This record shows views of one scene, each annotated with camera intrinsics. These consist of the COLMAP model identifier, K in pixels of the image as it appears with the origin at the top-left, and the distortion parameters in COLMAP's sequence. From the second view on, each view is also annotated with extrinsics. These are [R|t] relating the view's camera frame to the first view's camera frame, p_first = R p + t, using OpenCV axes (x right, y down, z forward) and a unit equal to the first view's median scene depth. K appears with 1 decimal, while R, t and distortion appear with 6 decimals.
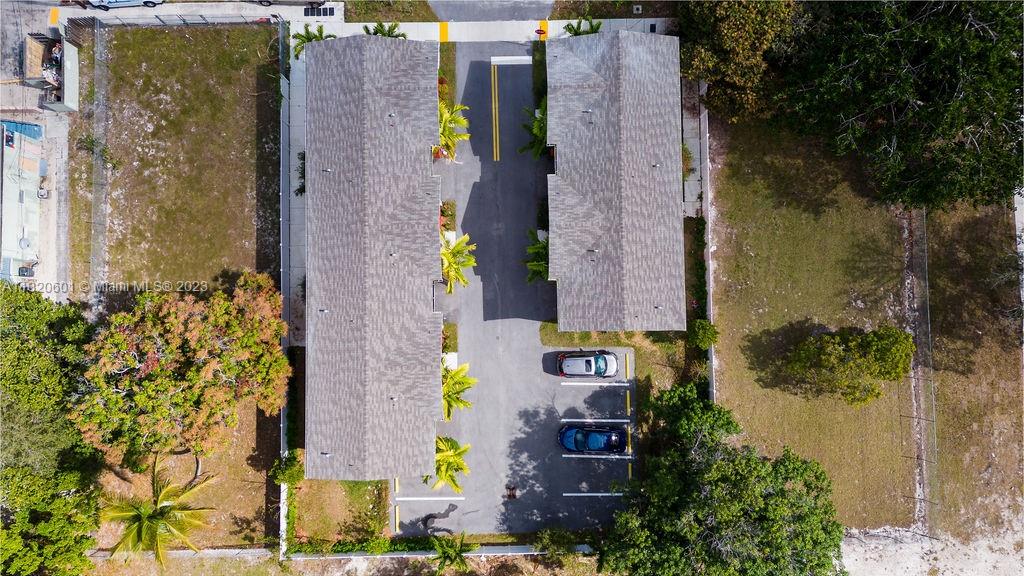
lens RADIAL K [[711.6, 0, 507.7], [0, 711.6, 288.1], [0, 0, 1]] dist [0.067243, -0.062972]
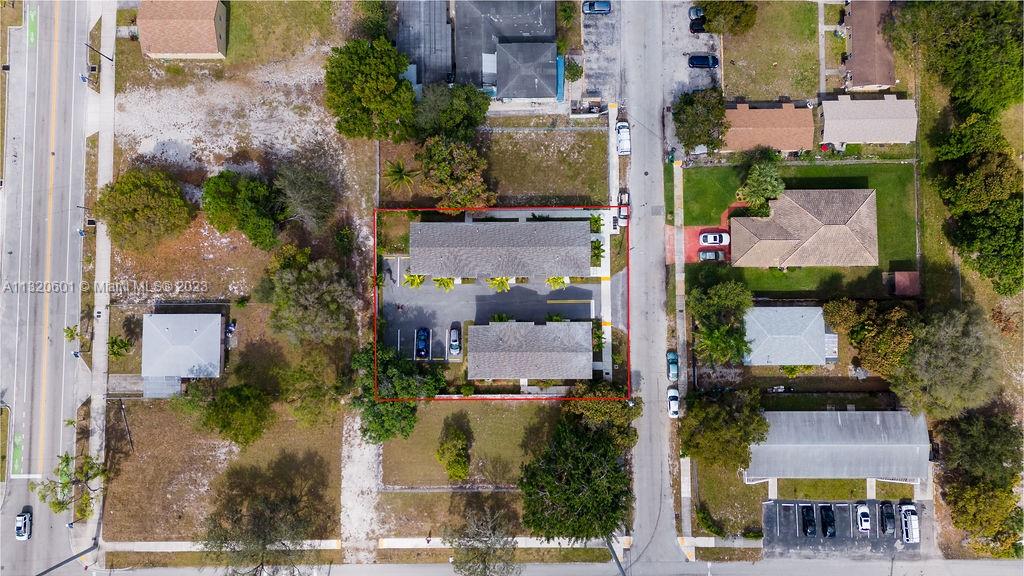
lens RADIAL K [[711.6, 0, 506.9], [0, 711.6, 291.5], [0, 0, 1]] dist [0.067243, -0.062972]
pose [[-0.009402, 0.997993, -0.062627, 0.093863], [-0.998085, -0.005537, 0.061616, -0.193521], [0.061145, 0.063086, 0.996133, -1.242920]]
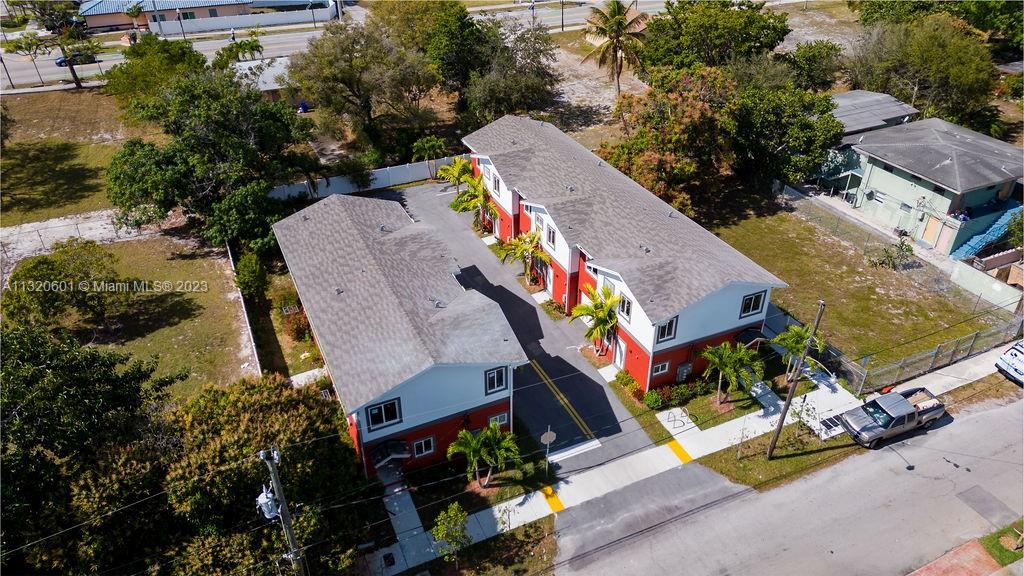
lens RADIAL K [[711.6, 0, 505.1], [0, 711.6, 284.5], [0, 0, 1]] dist [0.067243, -0.062972]
pose [[-0.916966, 0.222730, -0.331006, 0.269330], [-0.397894, -0.449772, 0.799616, -0.797100], [0.029221, 0.864926, 0.501049, 0.520999]]
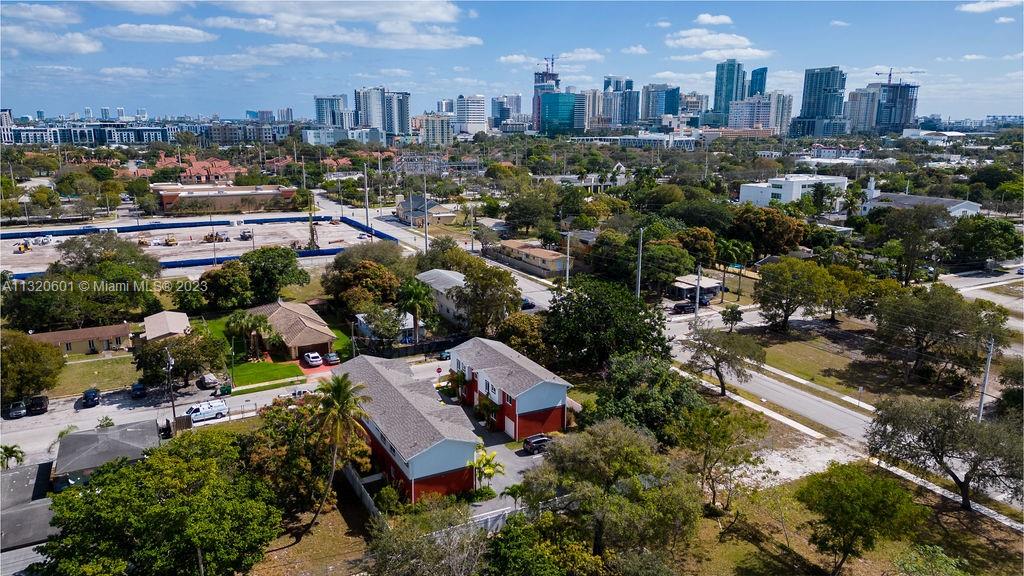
lens RADIAL K [[711.6, 0, 514.5], [0, 711.6, 290.1], [0, 0, 1]] dist [0.067243, -0.062972]
pose [[0.888869, -0.104113, 0.446175, -0.619149], [0.457223, 0.263866, -0.849306, 1.347940], [-0.029306, 0.958924, 0.282145, 0.209621]]
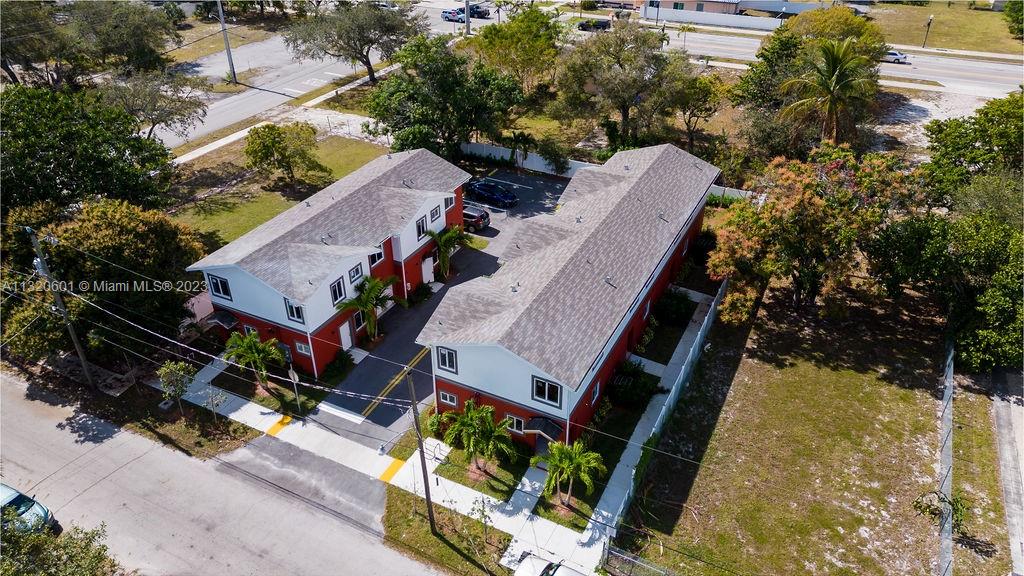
lens RADIAL K [[711.6, 0, 512.8], [0, 711.6, 287.5], [0, 0, 1]] dist [0.067243, -0.062972]
pose [[-0.886093, -0.244703, 0.393650, -0.431004], [0.463142, -0.433699, 0.772920, -0.780024], [-0.018410, 0.867194, 0.497629, 0.520721]]
